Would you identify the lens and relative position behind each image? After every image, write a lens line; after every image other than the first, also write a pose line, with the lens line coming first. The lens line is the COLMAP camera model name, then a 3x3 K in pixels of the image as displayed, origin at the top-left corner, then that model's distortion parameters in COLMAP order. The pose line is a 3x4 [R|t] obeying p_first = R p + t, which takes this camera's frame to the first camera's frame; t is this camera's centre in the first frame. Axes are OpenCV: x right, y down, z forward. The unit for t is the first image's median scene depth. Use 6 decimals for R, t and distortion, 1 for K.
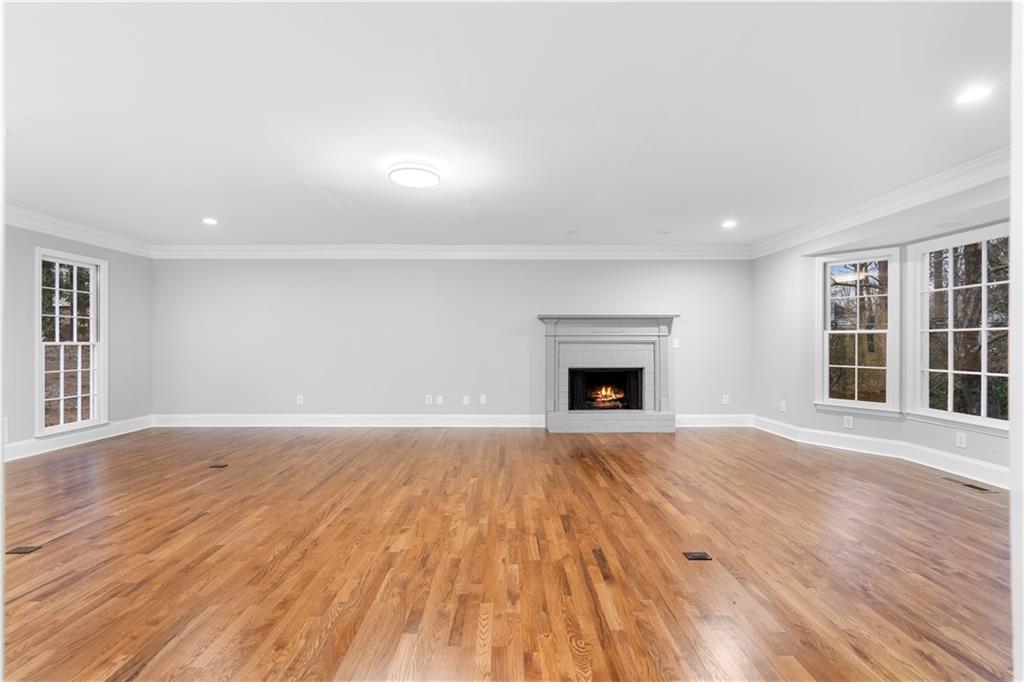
lens RADIAL K [[455.6, 0, 521.7], [0, 455.6, 337.3], [0, 0, 1]] dist [-0.008002, 0.001522]
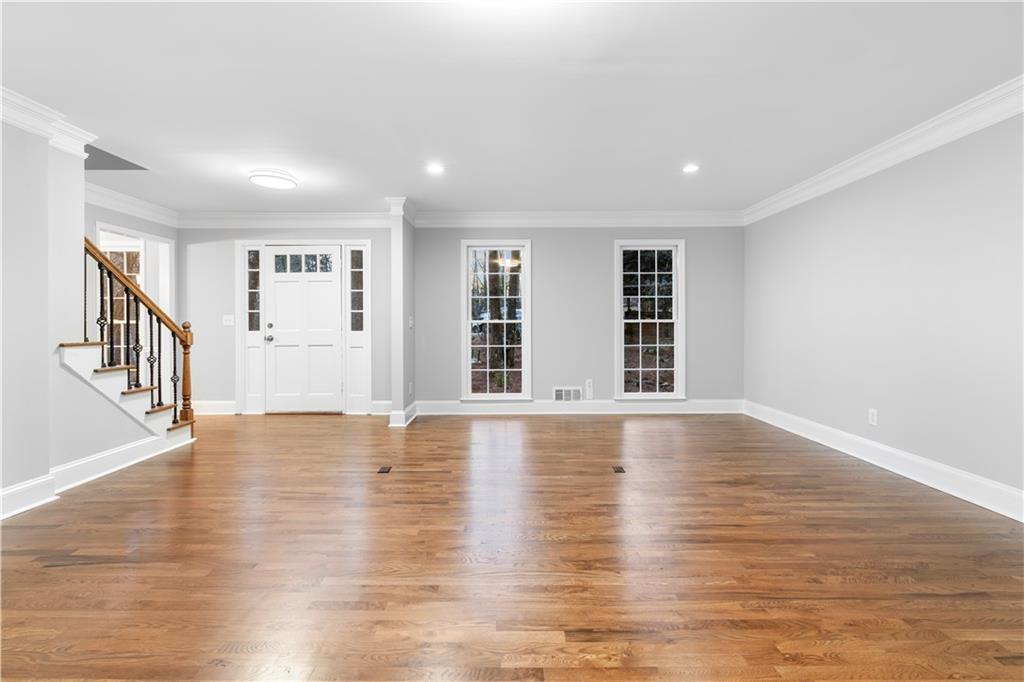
lens RADIAL K [[455.6, 0, 505.0], [0, 455.6, 334.1], [0, 0, 1]] dist [-0.008002, 0.001522]
pose [[-0.041009, 0.020202, -0.998955, 0.126303], [0.016777, 0.999669, 0.019527, 0.016990], [0.999018, -0.015958, -0.041334, 0.680335]]
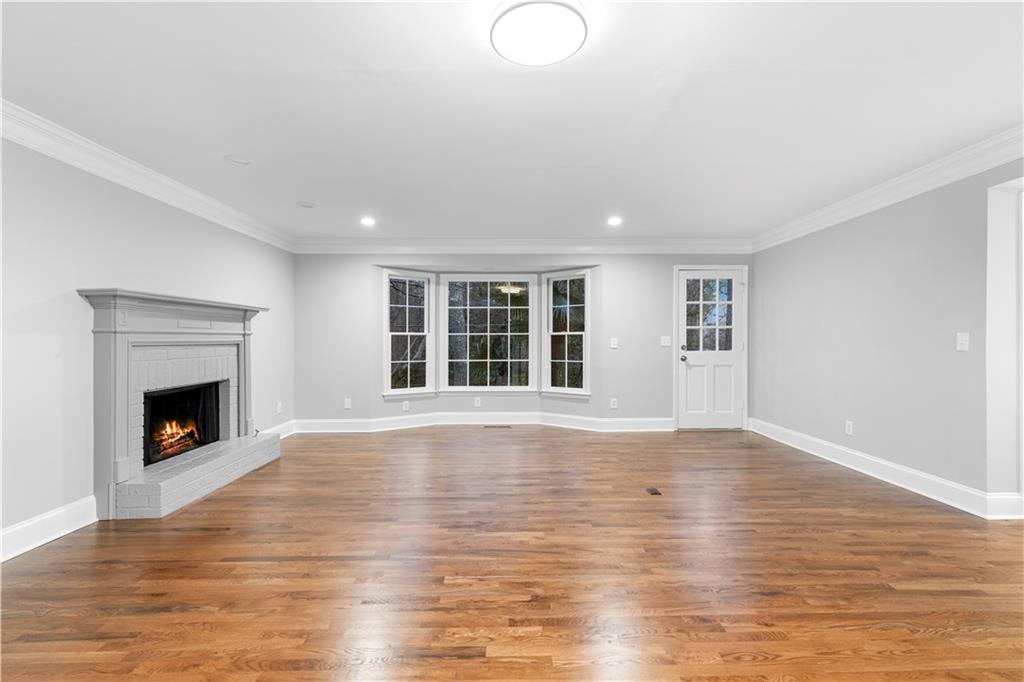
lens RADIAL K [[455.6, 0, 496.5], [0, 455.6, 340.5], [0, 0, 1]] dist [-0.008002, 0.001522]
pose [[0.047699, -0.001569, 0.998861, -0.511713], [-0.007025, 0.999974, 0.001906, 0.002027], [-0.998837, -0.007107, 0.047687, 0.683150]]
